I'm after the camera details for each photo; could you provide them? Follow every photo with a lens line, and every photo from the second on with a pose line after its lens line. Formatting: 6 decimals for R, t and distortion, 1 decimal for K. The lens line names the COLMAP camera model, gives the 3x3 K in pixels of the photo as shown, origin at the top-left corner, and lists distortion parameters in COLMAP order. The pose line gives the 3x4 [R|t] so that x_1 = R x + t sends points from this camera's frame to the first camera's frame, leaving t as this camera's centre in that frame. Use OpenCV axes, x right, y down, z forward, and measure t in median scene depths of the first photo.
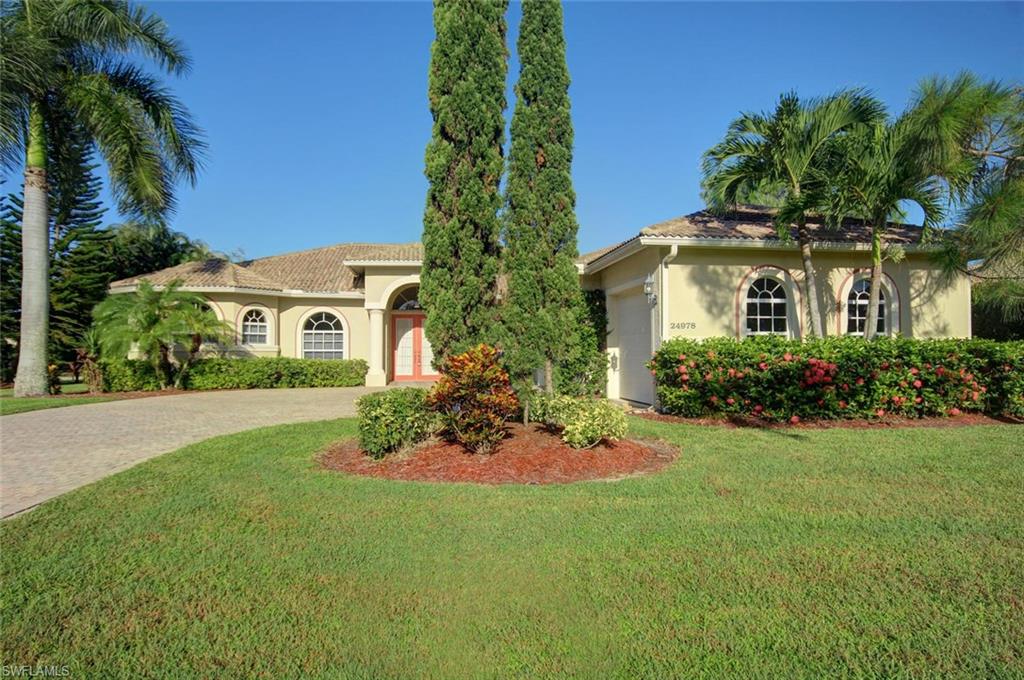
lens RADIAL K [[500.1, 0, 512.0], [0, 500.1, 340.0], [0, 0, 1]] dist [-0.000164, -0.000228]
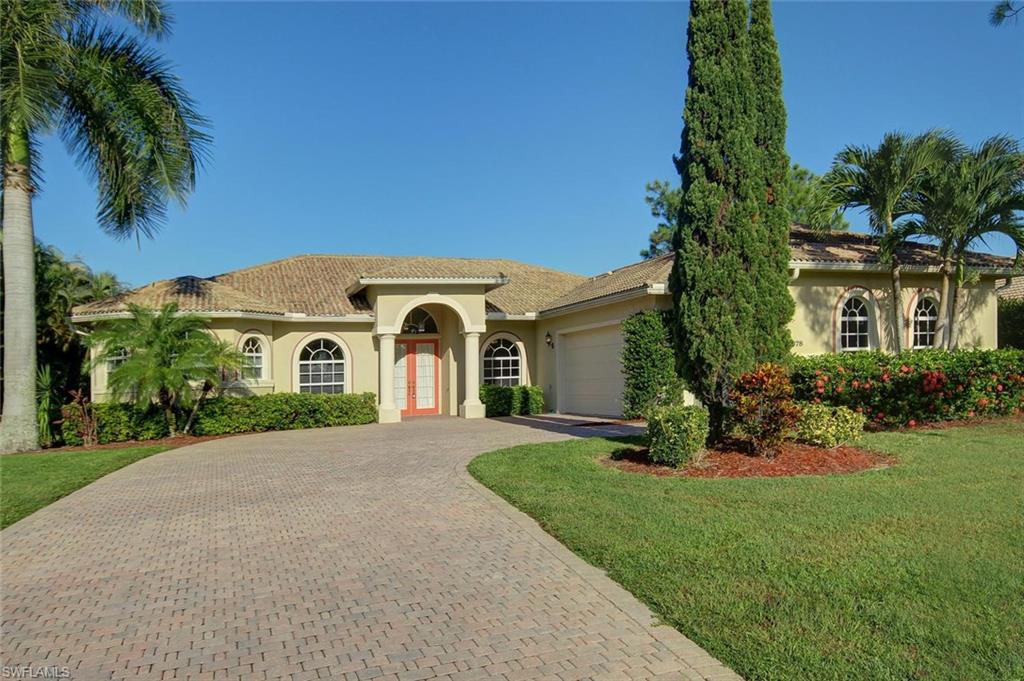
lens RADIAL K [[606.8, 0, 511.9], [0, 606.8, 374.2], [0, 0, 1]] dist [-0.002274, -0.001044]
pose [[0.978395, -0.034589, 0.203830, -0.480317], [0.031979, 0.999359, 0.016087, -0.003317], [-0.204256, -0.009221, 0.978874, -0.129661]]
